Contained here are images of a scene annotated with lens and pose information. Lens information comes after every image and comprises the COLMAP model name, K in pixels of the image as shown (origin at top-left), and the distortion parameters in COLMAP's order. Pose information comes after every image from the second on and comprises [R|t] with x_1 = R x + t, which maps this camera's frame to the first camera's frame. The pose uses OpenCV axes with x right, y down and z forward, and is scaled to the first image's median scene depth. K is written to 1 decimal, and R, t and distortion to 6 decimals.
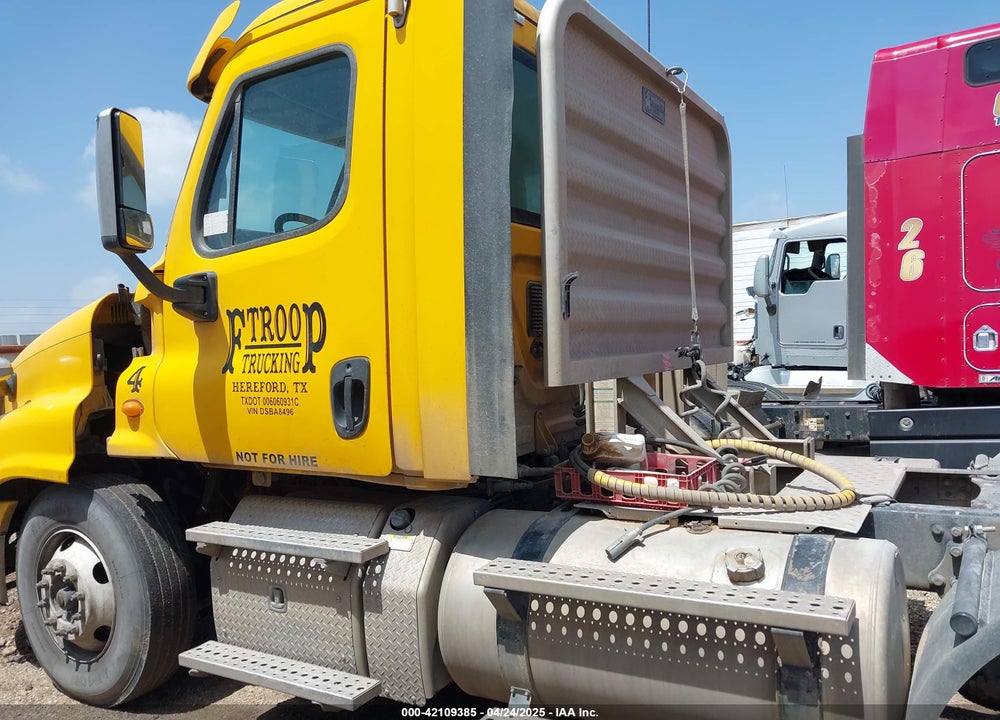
lens RADIAL K [[788.9, 0, 498.8], [0, 788.9, 344.2], [0, 0, 1]] dist [0.022657, -0.023860]
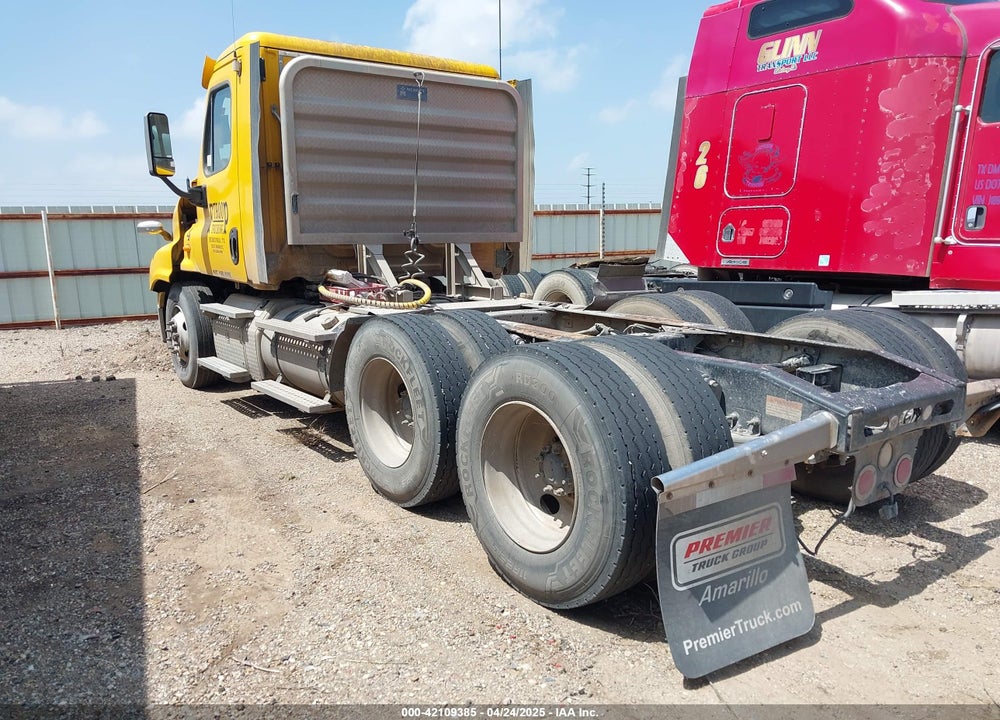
lens RADIAL K [[788.9, 0, 501.4], [0, 788.9, 359.9], [0, 0, 1]] dist [0.022657, -0.023860]
pose [[0.918391, 0.100144, -0.382791, 1.147416], [-0.032948, 0.983436, 0.178235, -0.031444], [0.394300, -0.151077, 0.906478, -0.637757]]
